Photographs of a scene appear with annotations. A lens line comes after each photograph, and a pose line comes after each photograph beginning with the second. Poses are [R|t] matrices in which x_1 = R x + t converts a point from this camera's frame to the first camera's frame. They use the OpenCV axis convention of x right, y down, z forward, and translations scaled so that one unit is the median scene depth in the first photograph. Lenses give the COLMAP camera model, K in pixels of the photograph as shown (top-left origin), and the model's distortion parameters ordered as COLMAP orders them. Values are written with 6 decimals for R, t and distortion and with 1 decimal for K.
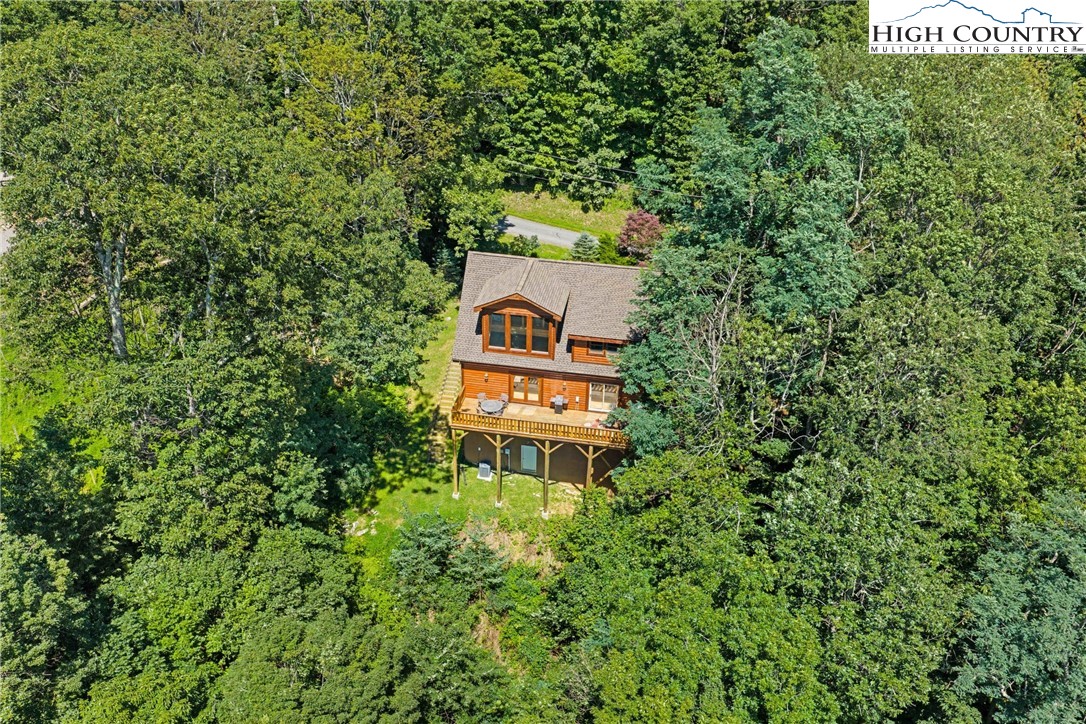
lens RADIAL K [[955.8, 0, 543.0], [0, 955.8, 362.0], [0, 0, 1]] dist [-0.006292, -0.003605]
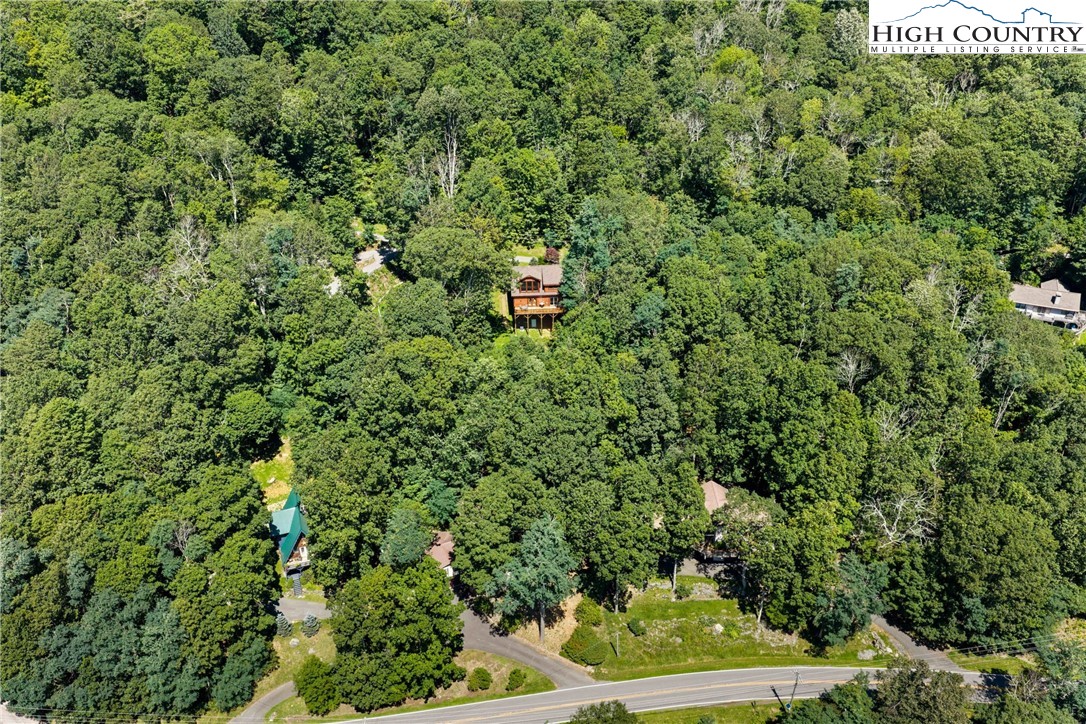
lens RADIAL K [[955.8, 0, 543.0], [0, 955.8, 362.0], [0, 0, 1]] dist [-0.006292, -0.003605]
pose [[0.973906, -0.140113, 0.178539, -0.634384], [0.141930, 0.989873, 0.002619, 0.240468], [-0.177098, 0.022789, 0.983929, -2.471793]]
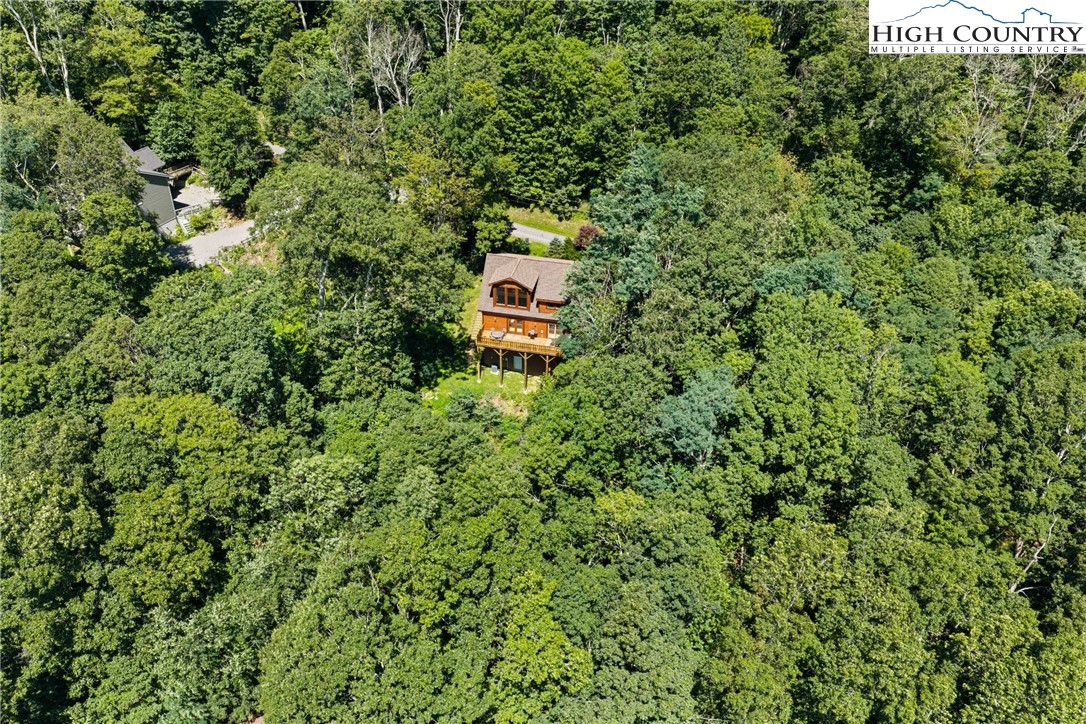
lens RADIAL K [[955.8, 0, 543.0], [0, 955.8, 362.0], [0, 0, 1]] dist [-0.006292, -0.003605]
pose [[0.999072, 0.019800, -0.038247, 0.108515], [-0.017371, 0.997874, 0.062816, -0.020620], [0.039410, -0.062093, 0.997292, -0.888467]]
